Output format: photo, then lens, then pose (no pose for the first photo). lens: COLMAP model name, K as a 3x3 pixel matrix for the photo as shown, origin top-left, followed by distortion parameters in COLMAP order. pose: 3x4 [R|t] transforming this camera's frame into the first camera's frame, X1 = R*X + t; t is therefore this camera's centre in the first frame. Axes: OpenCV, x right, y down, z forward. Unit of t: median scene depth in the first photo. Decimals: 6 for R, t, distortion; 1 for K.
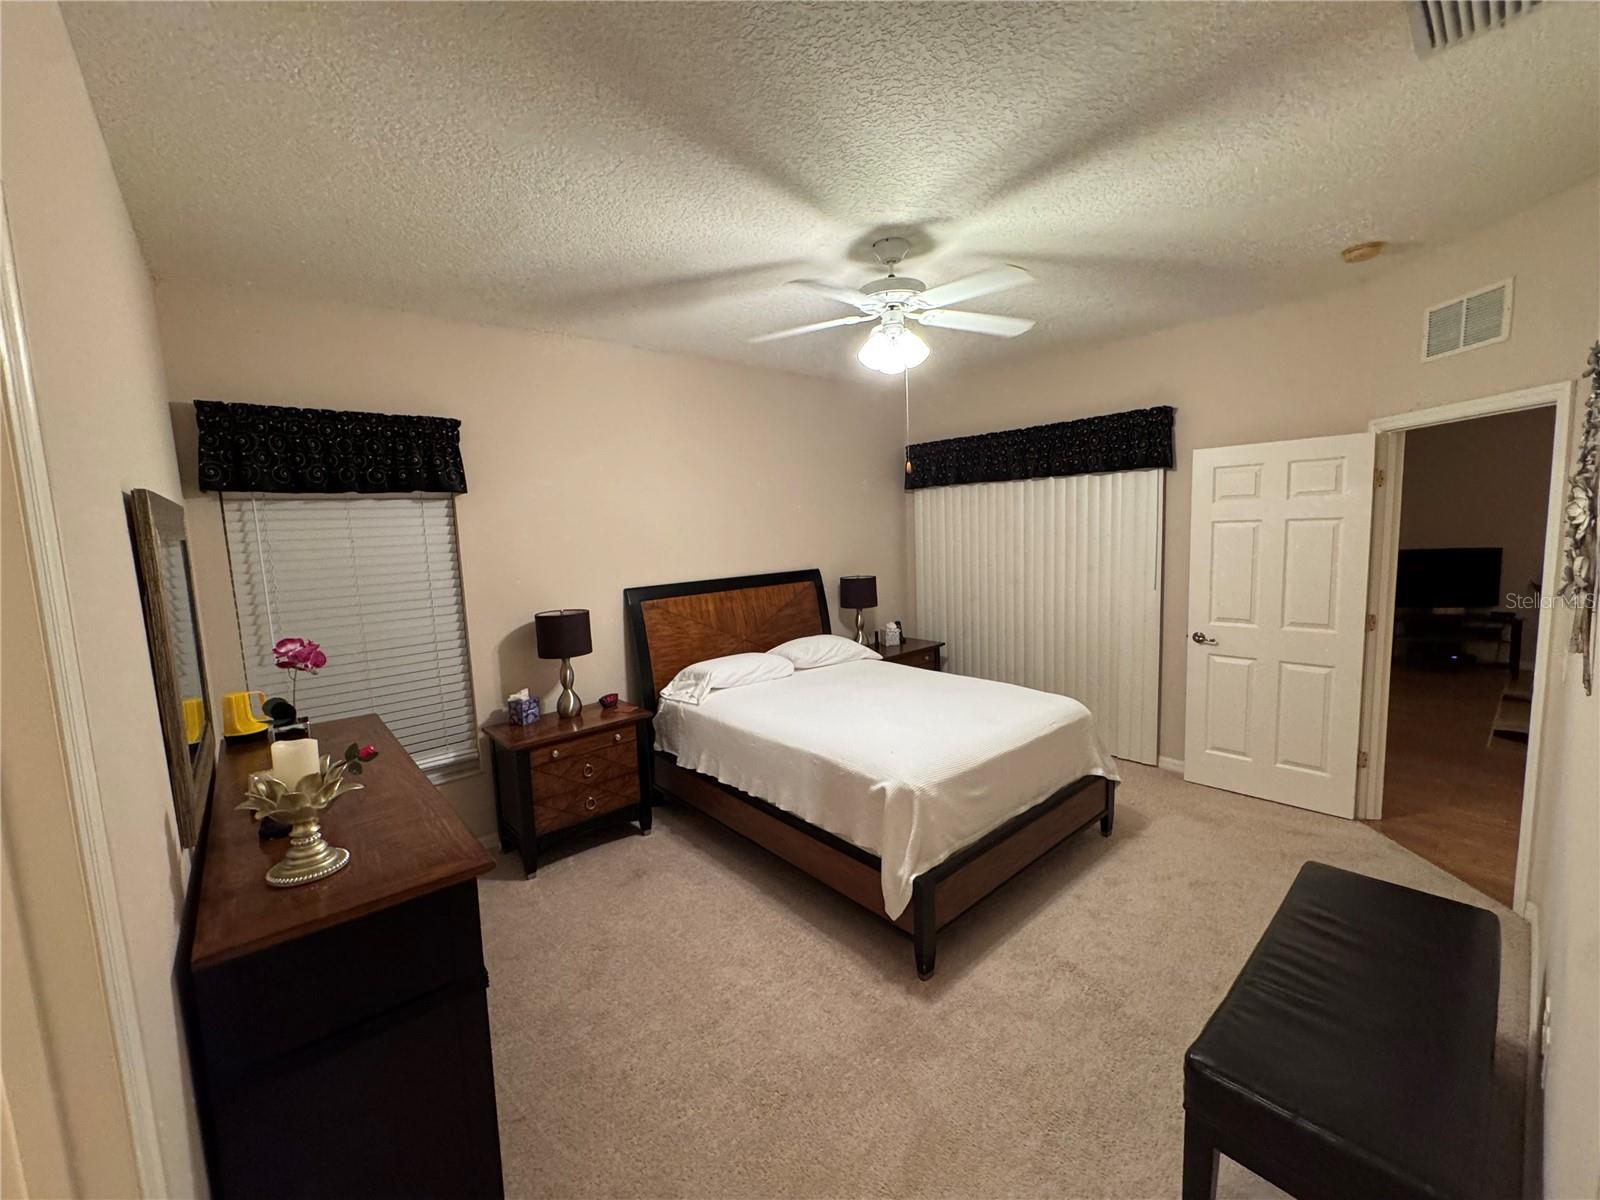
lens RADIAL K [[643.7, 0, 786.6], [0, 643.7, 600.0], [0, 0, 1]] dist [-0.003676, 0.000376]
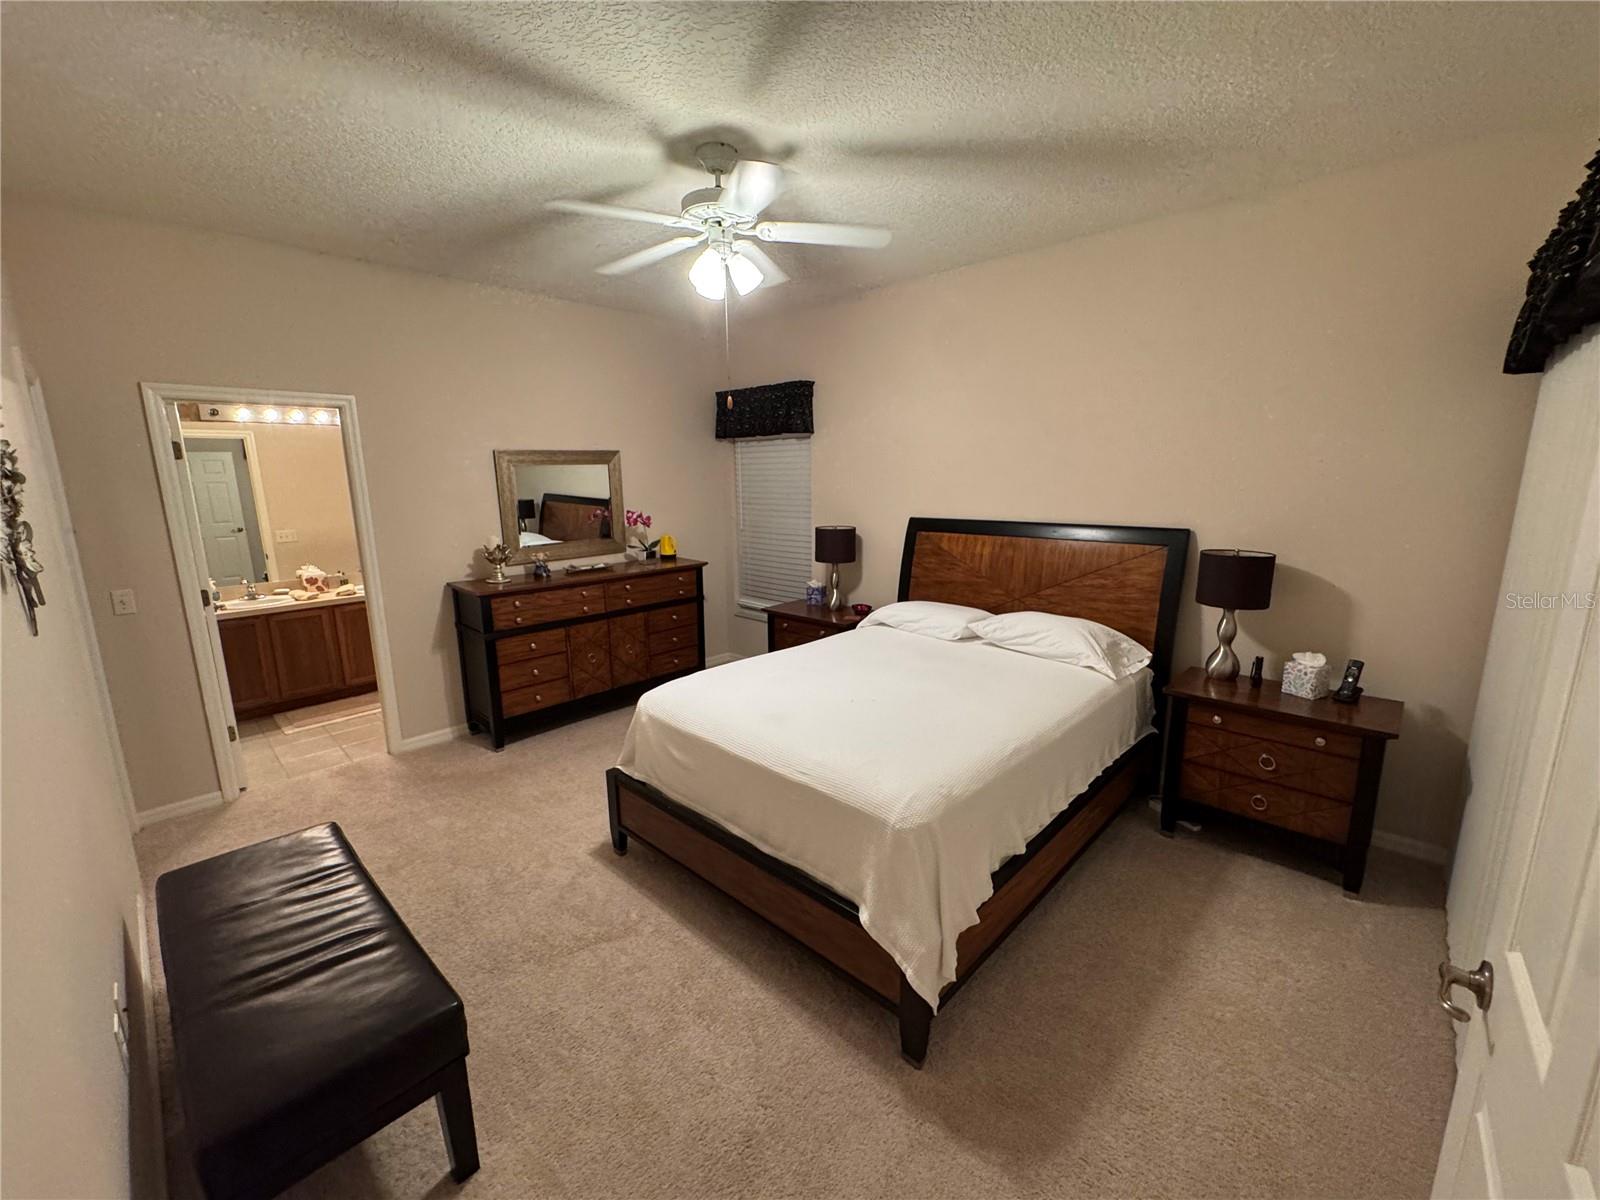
lens RADIAL K [[643.7, 0, 787.1], [0, 643.7, 603.2], [0, 0, 1]] dist [-0.003676, 0.000376]
pose [[0.091322, 0.235849, -0.967489, 0.961573], [-0.097535, 0.968996, 0.227010, -0.123930], [0.991033, 0.073633, 0.111494, 0.843921]]
